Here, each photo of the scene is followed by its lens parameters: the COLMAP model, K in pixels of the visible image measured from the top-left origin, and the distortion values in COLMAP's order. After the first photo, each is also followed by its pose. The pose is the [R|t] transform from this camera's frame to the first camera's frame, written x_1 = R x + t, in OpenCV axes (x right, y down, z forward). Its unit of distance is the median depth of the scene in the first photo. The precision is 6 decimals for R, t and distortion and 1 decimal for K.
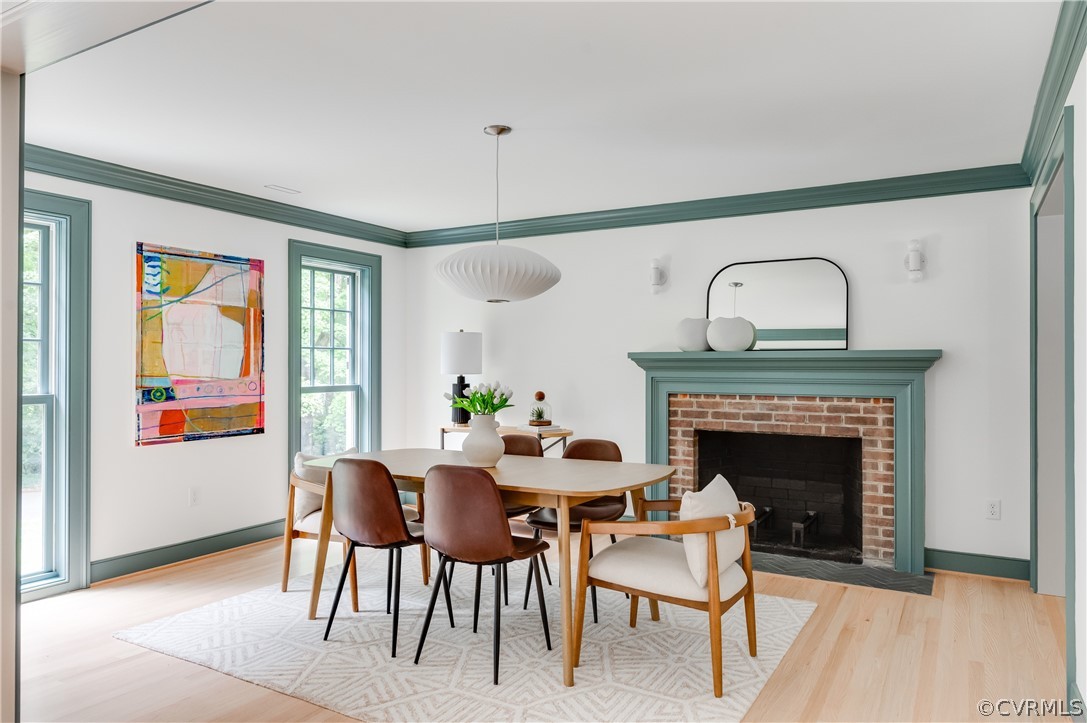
lens RADIAL K [[726.5, 0, 543.4], [0, 726.5, 358.7], [0, 0, 1]] dist [0.004756, -0.005884]
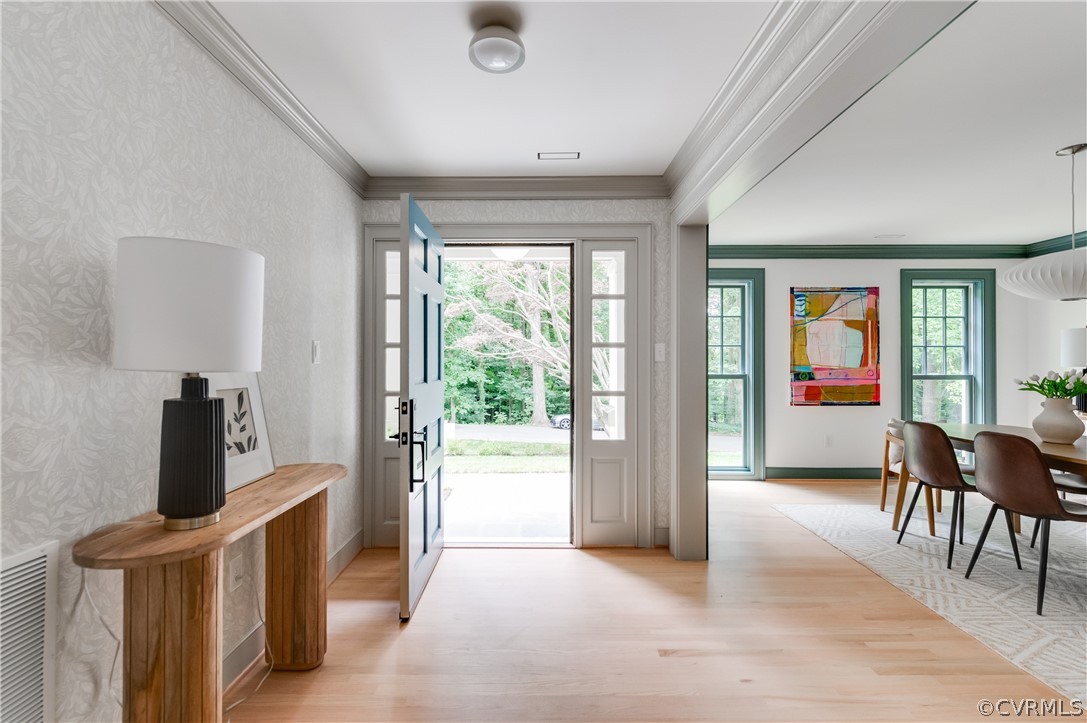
lens RADIAL K [[583.9, 0, 540.8], [0, 583.9, 363.4], [0, 0, 1]] dist [0.000976, -0.000348]
pose [[0.497547, -0.005652, -0.867418, 0.324519], [0.005240, 0.999980, -0.003510, 0.020403], [0.867421, -0.002799, 0.497567, -0.188689]]
